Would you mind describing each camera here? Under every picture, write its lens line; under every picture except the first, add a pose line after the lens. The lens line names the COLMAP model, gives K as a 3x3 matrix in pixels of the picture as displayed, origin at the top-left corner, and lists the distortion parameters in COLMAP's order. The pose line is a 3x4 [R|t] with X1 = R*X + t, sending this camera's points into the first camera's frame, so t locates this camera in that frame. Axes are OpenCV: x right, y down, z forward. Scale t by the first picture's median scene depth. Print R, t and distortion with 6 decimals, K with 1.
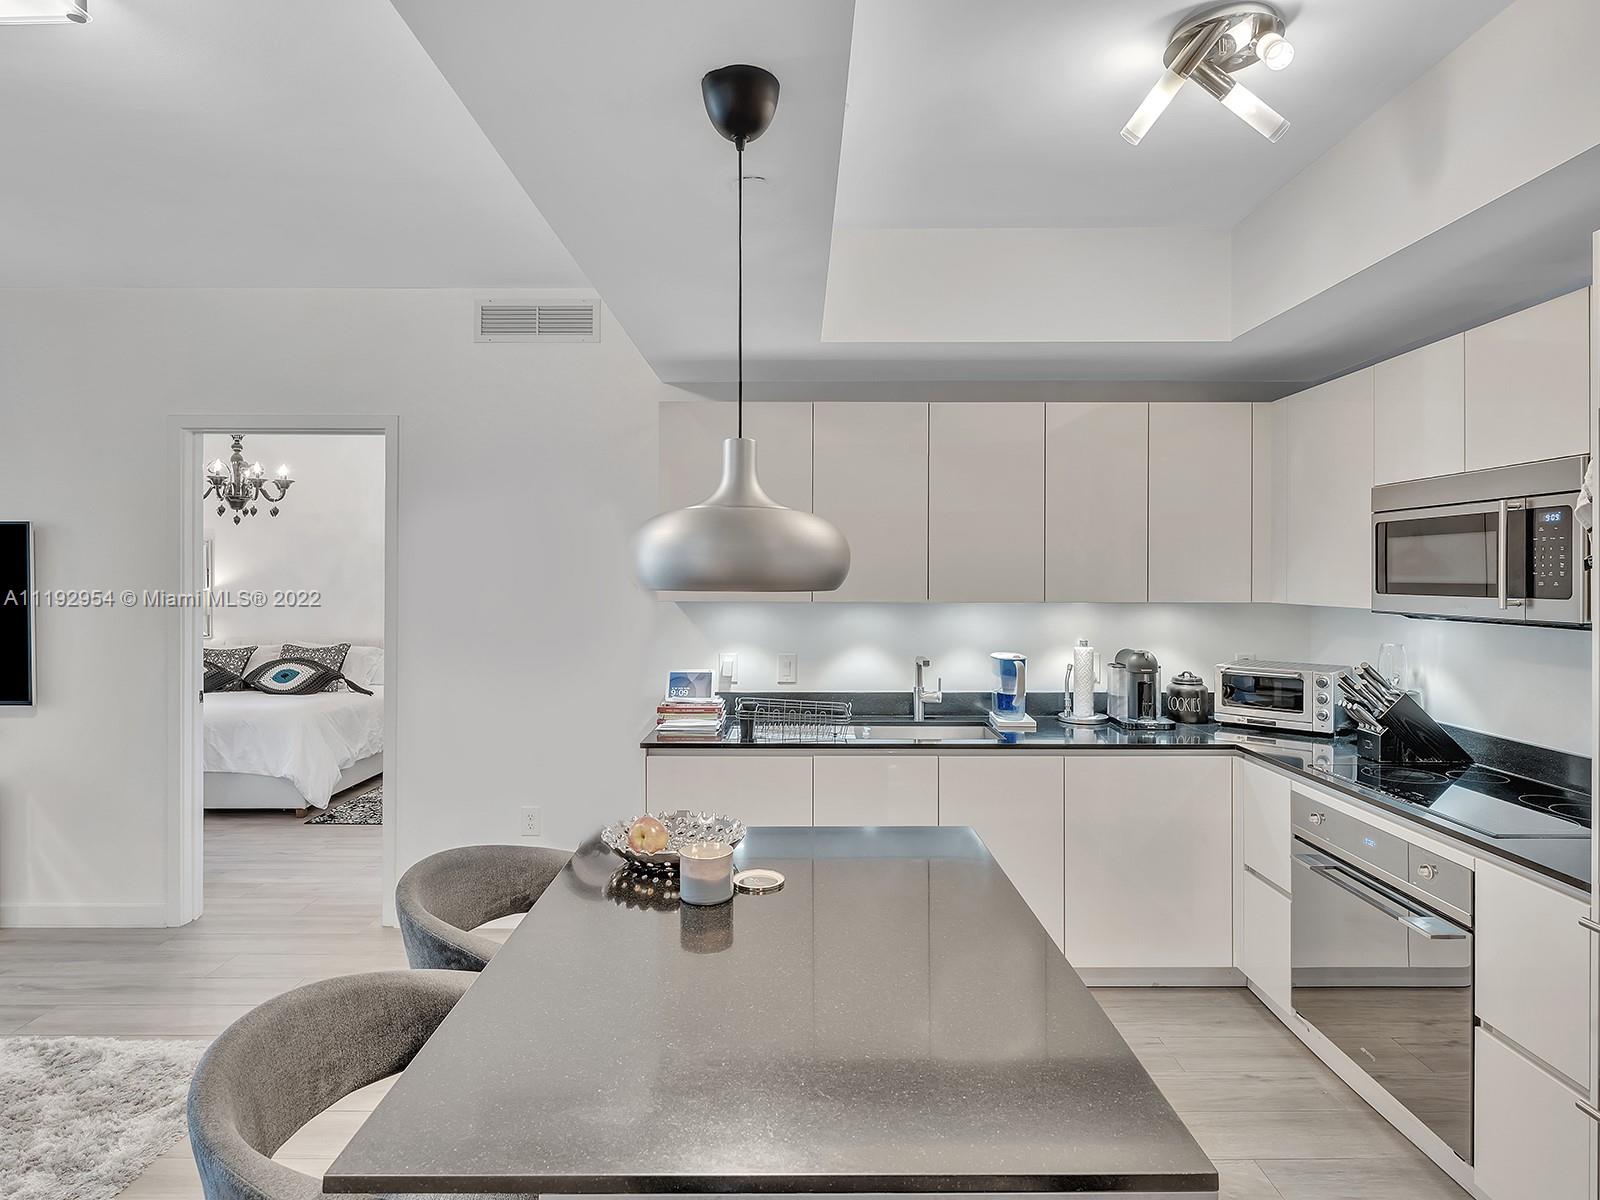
lens RADIAL K [[887.2, 0, 795.8], [0, 887.2, 575.3], [0, 0, 1]] dist [-0.001944, 0.000643]
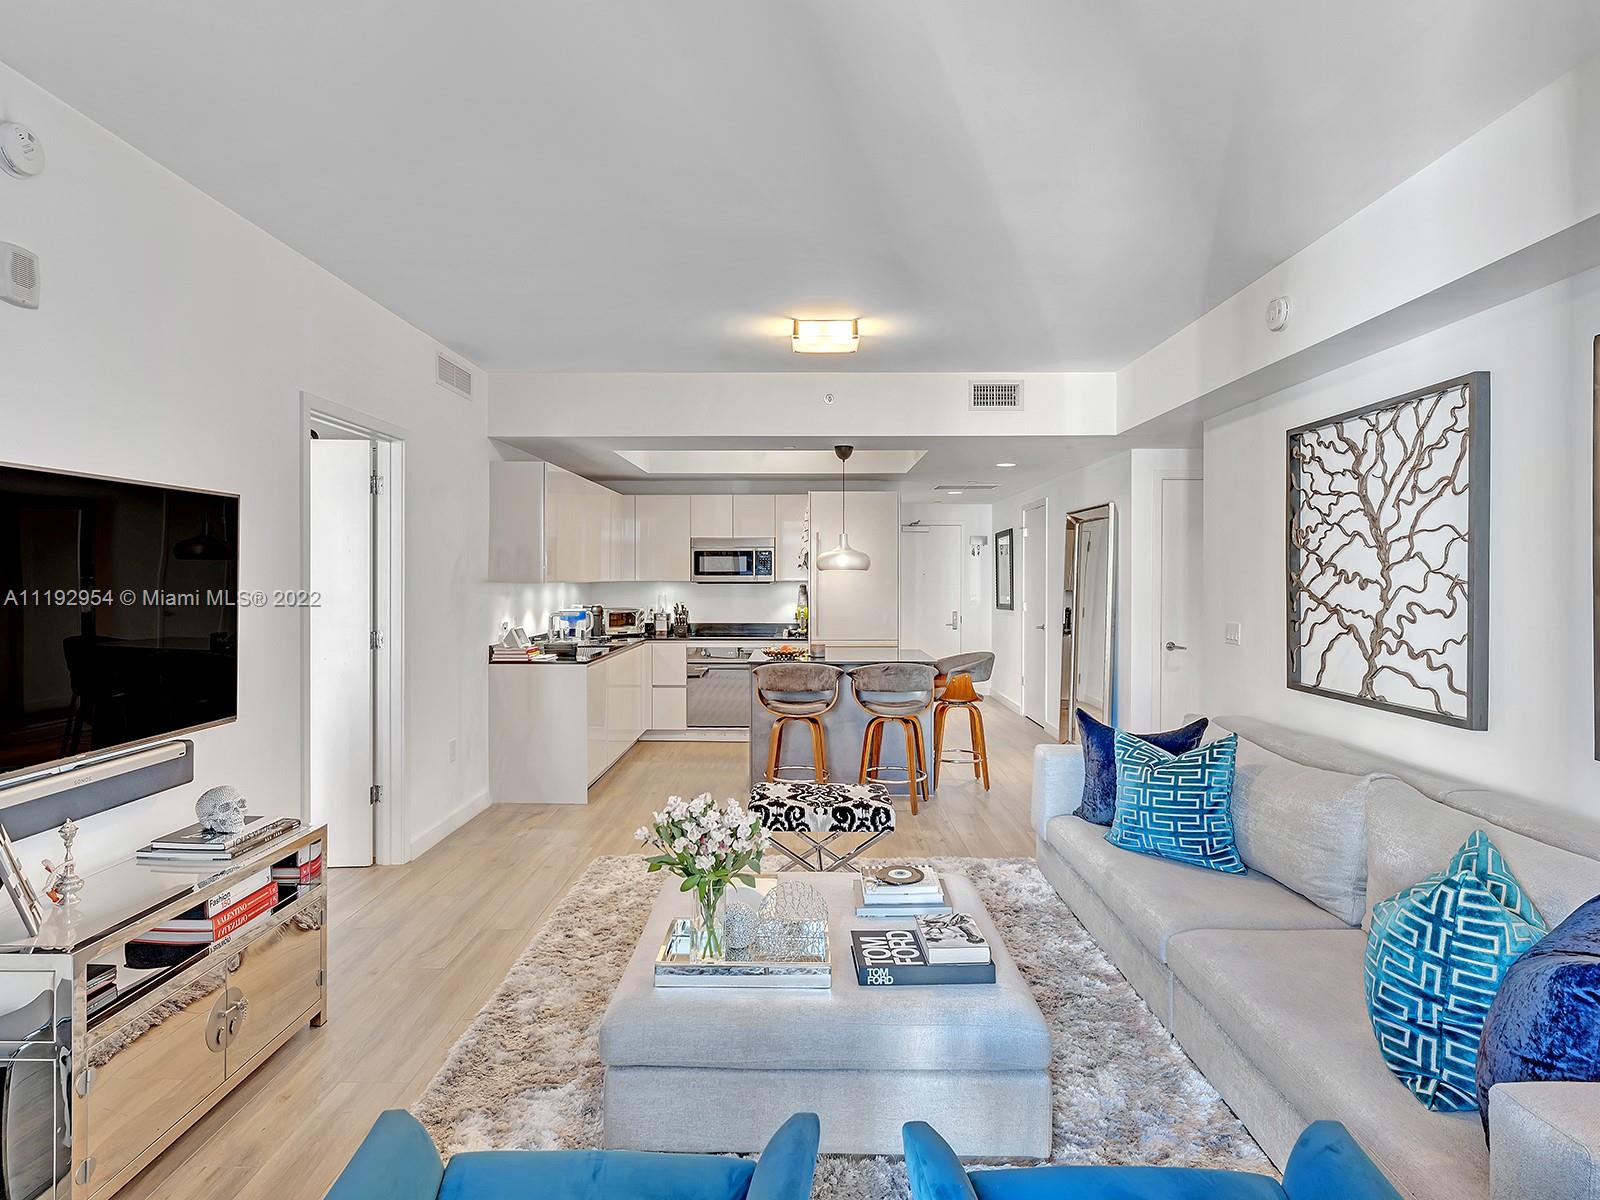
lens RADIAL K [[887.2, 0, 810.7], [0, 887.2, 599.9], [0, 0, 1]] dist [-0.001944, 0.000643]
pose [[-0.008845, -0.027149, 0.999592, -1.725087], [0.001481, 0.999630, 0.027163, 0.015990], [-0.999960, 0.001721, -0.008802, 0.499829]]
